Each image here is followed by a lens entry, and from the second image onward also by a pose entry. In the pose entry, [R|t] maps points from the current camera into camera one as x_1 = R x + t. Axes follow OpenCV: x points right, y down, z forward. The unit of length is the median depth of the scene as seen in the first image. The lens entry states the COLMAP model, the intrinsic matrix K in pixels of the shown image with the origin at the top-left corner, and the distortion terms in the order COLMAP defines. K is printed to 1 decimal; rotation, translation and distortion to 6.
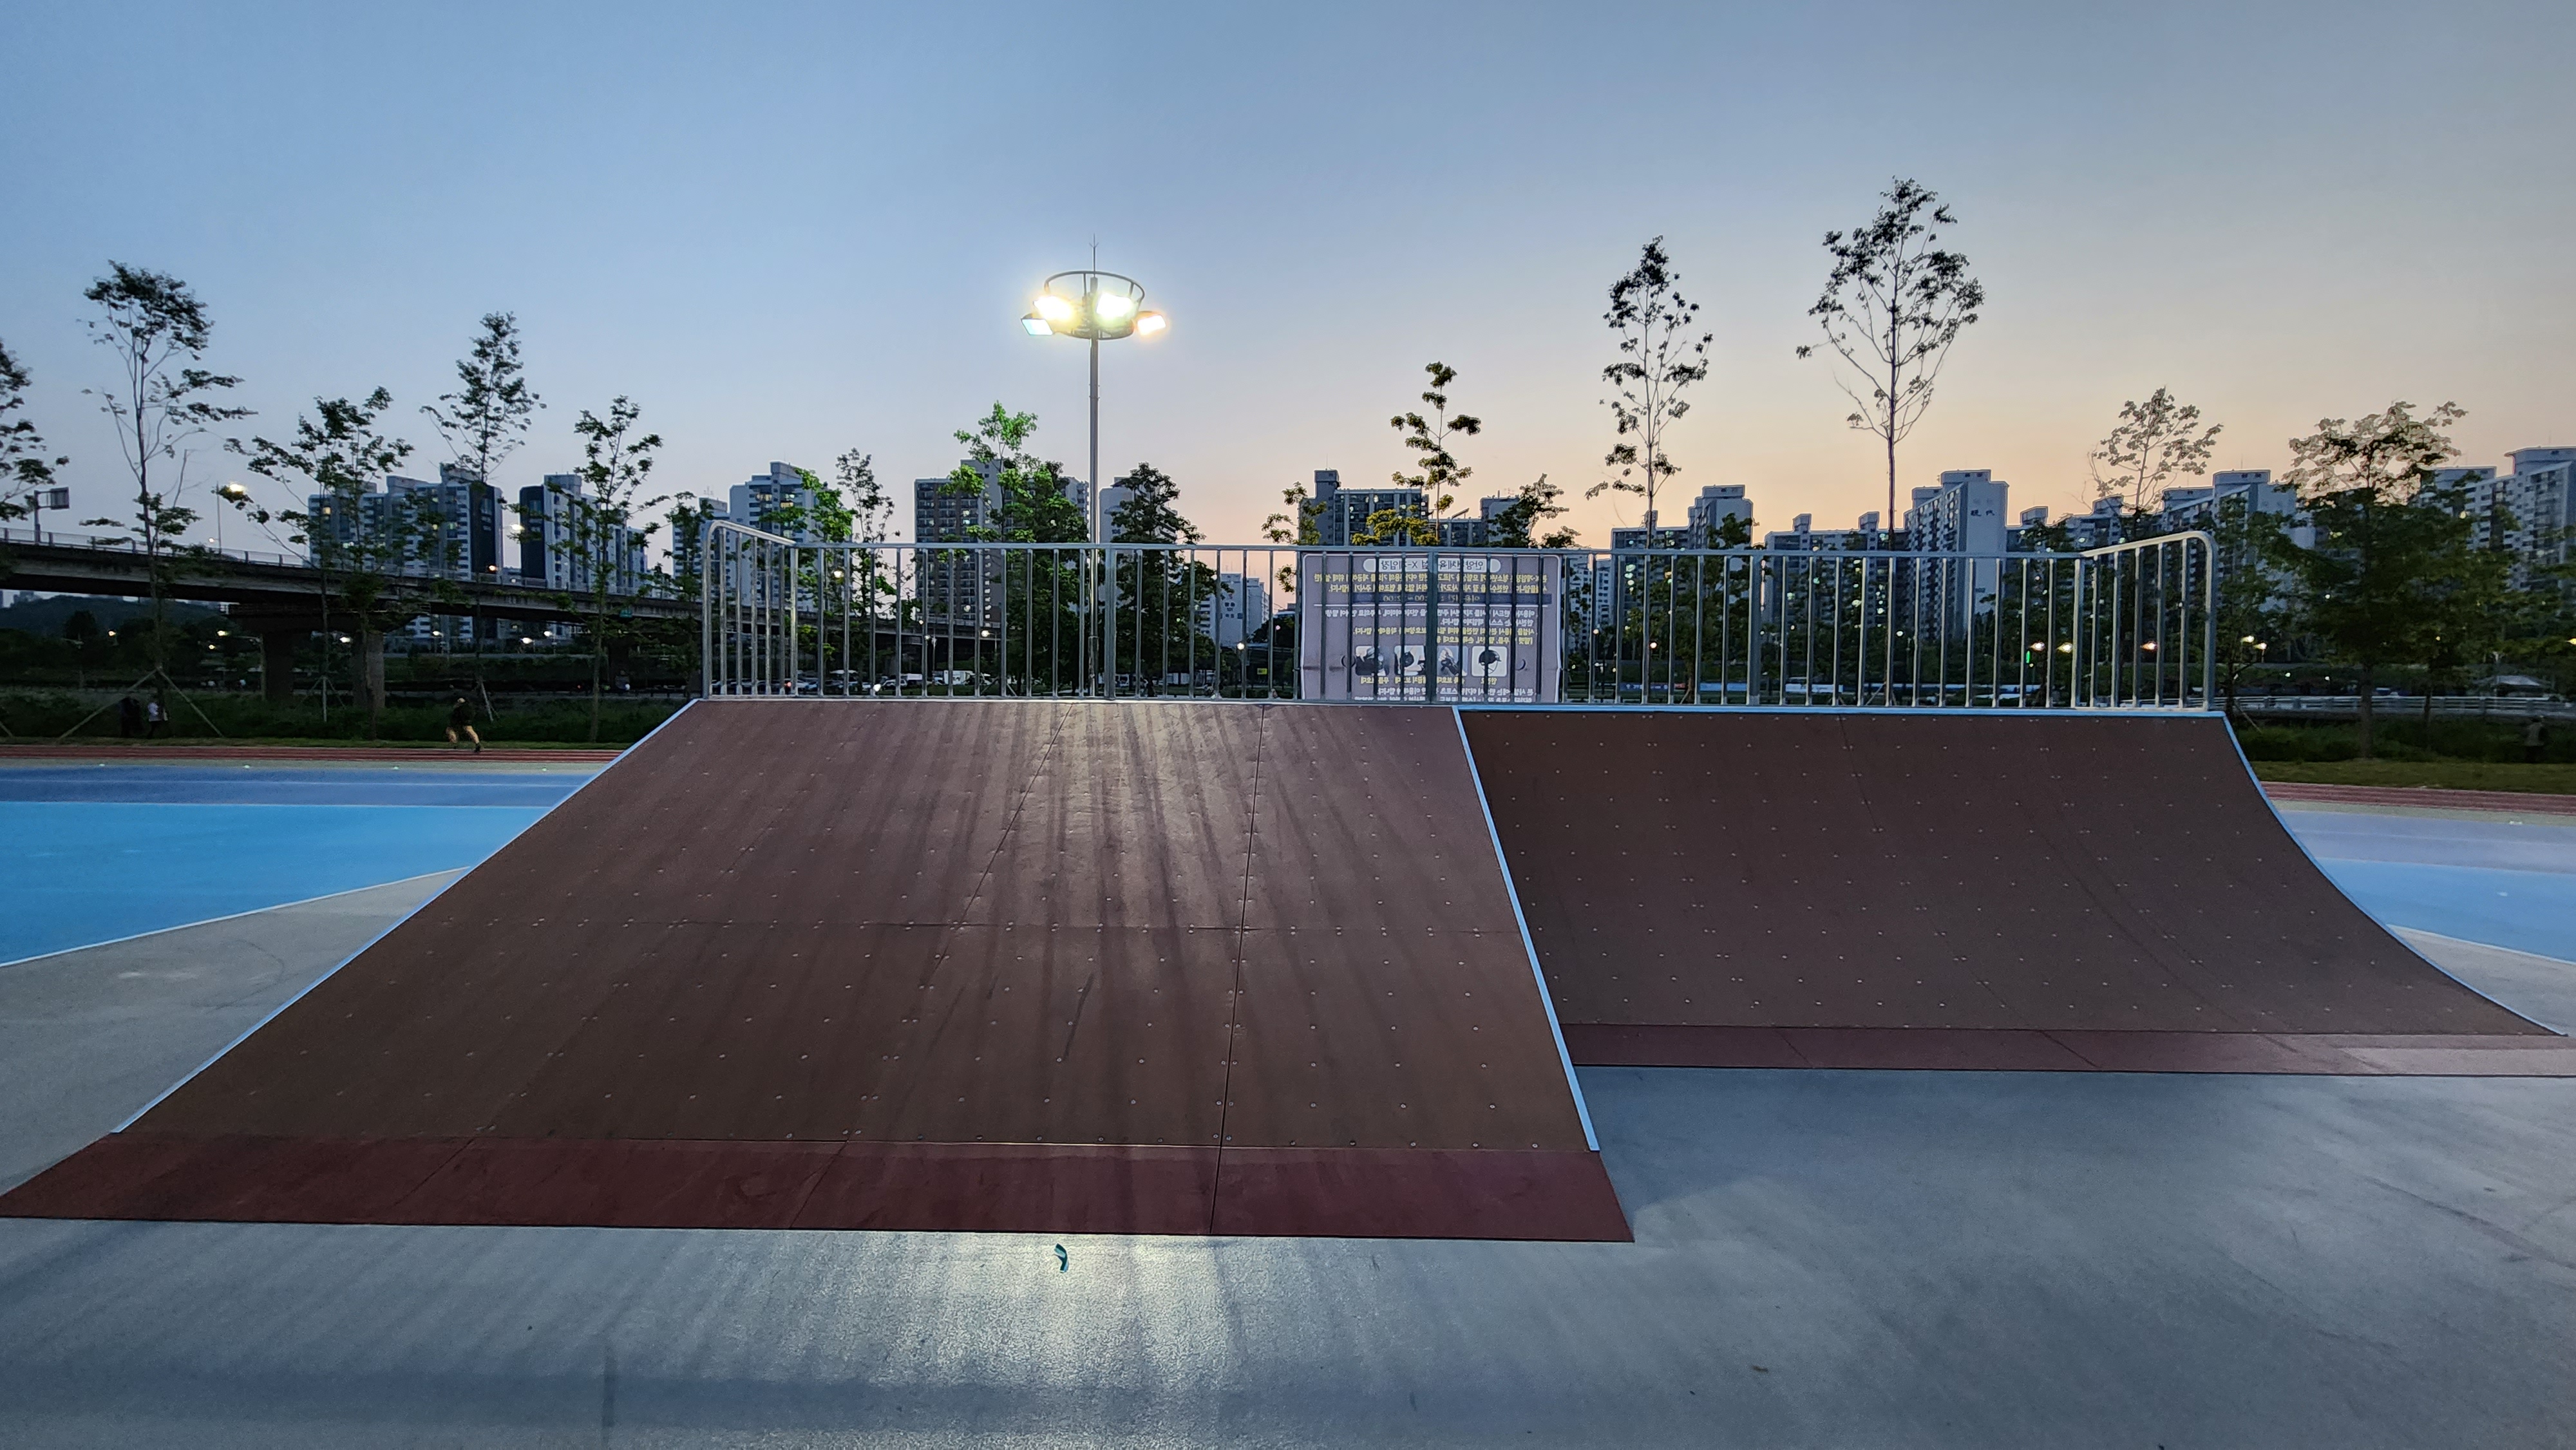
lens RADIAL K [[1059.2, 0, 1290.4], [0, 1059.2, 717.3], [0, 0, 1]] dist [0.004751, -0.003402]
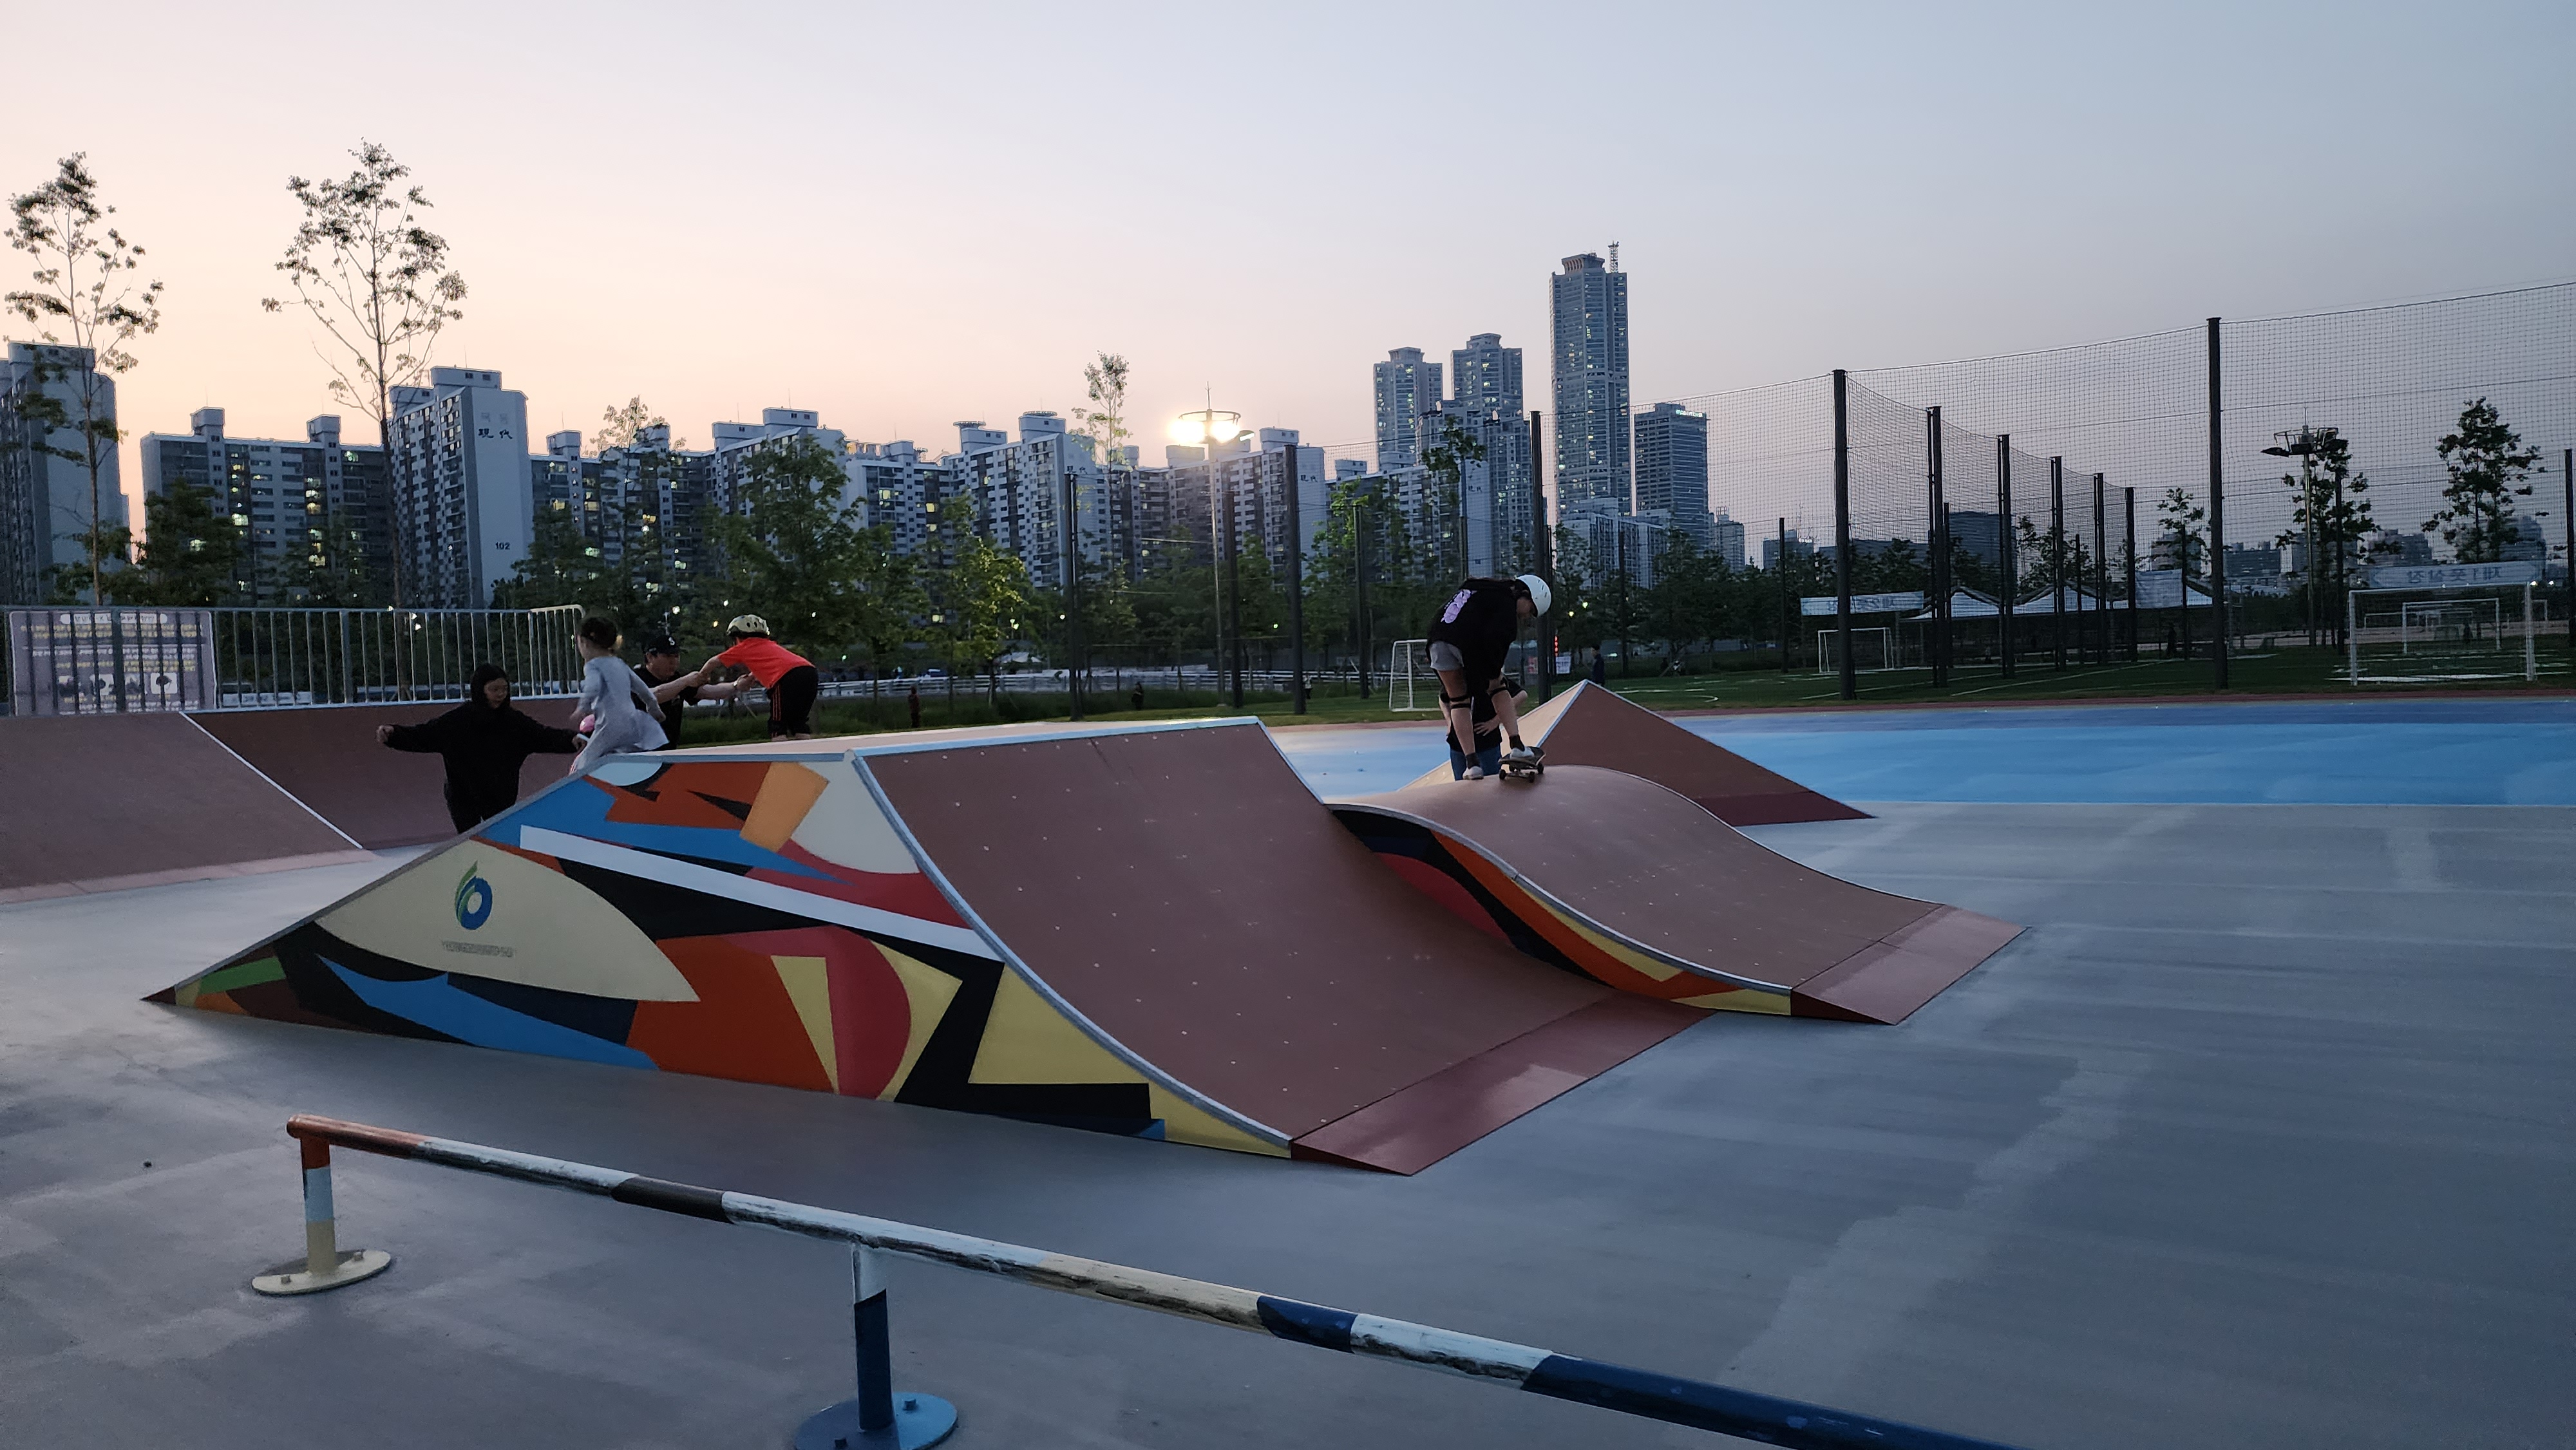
lens RADIAL K [[1719.2, 0, 1296.3], [0, 1719.2, 721.5], [0, 0, 1]] dist [0.113298, -0.094936]
pose [[0.543624, -0.059184, 0.837240, -0.302911], [0.069987, 0.997233, 0.025050, 0.014396], [-0.836406, 0.044978, 0.546262, -0.491336]]
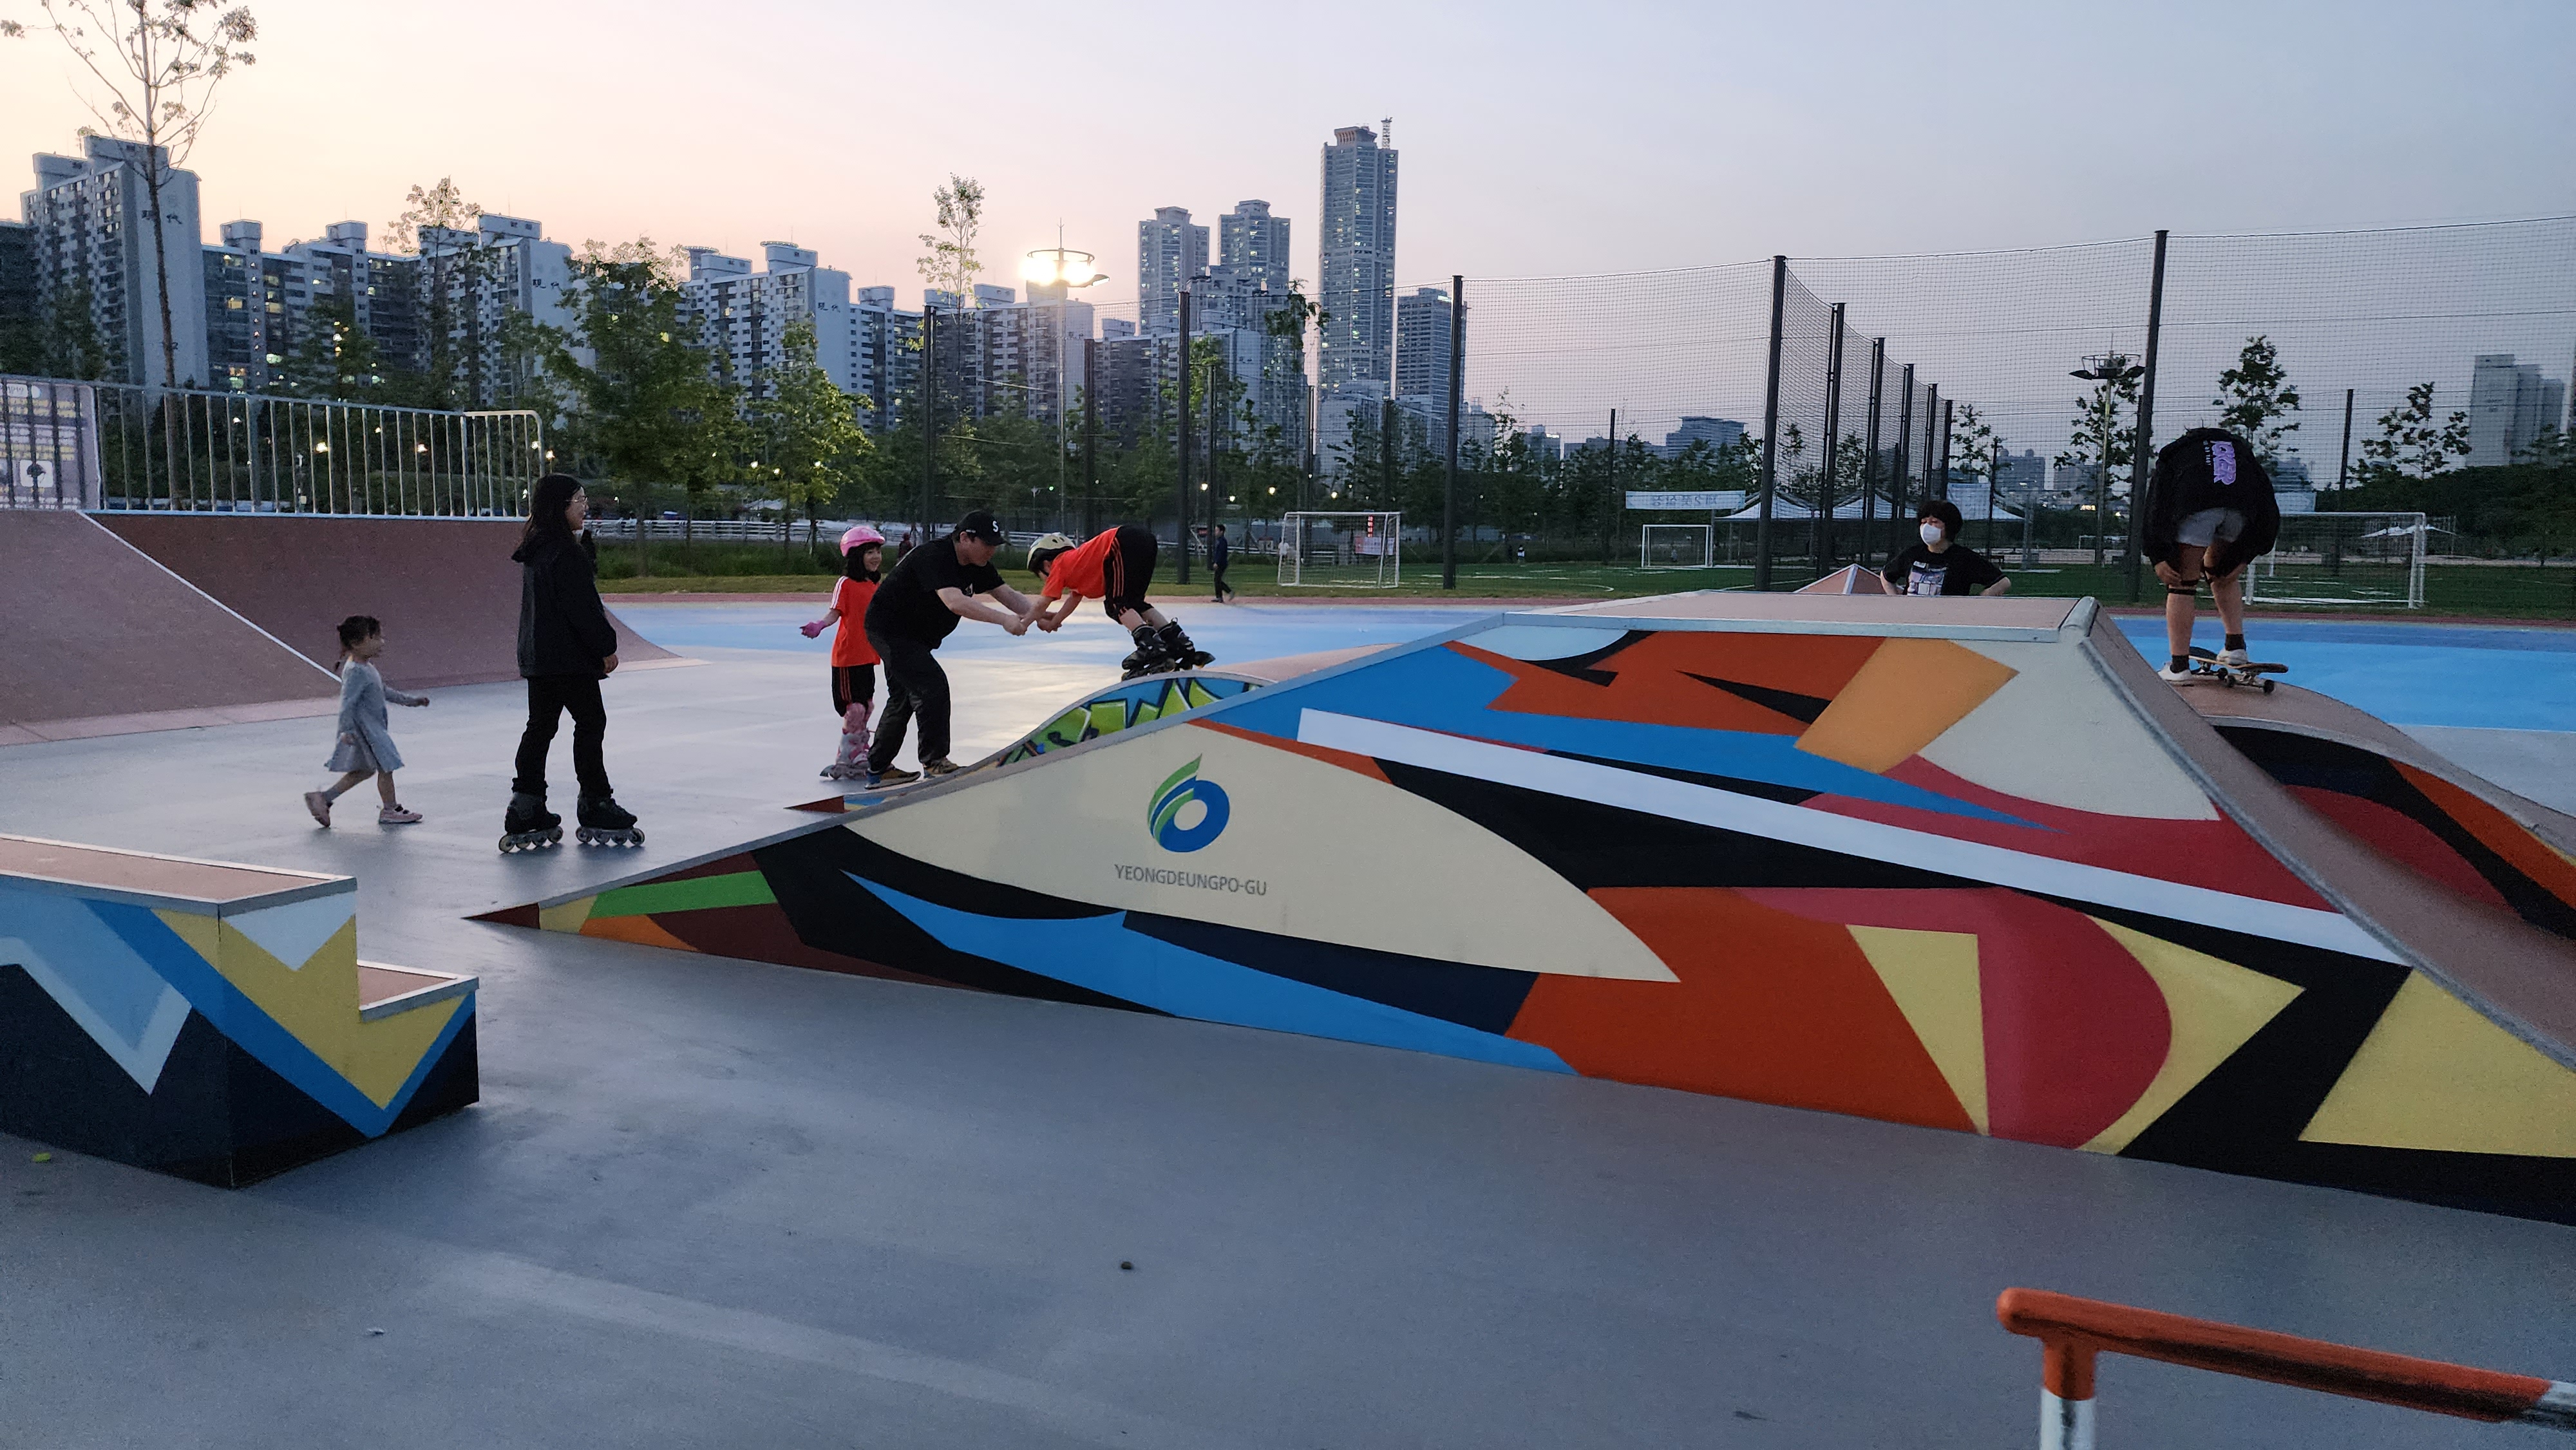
lens RADIAL K [[1725.0, 0, 1299.2], [0, 1725.0, 732.9], [0, 0, 1]] dist [0.078593, -0.059178]
pose [[0.415533, -0.108227, 0.903116, -0.307394], [0.016723, 0.993637, 0.111380, 0.011256], [-0.909424, -0.031180, 0.414699, -0.326025]]
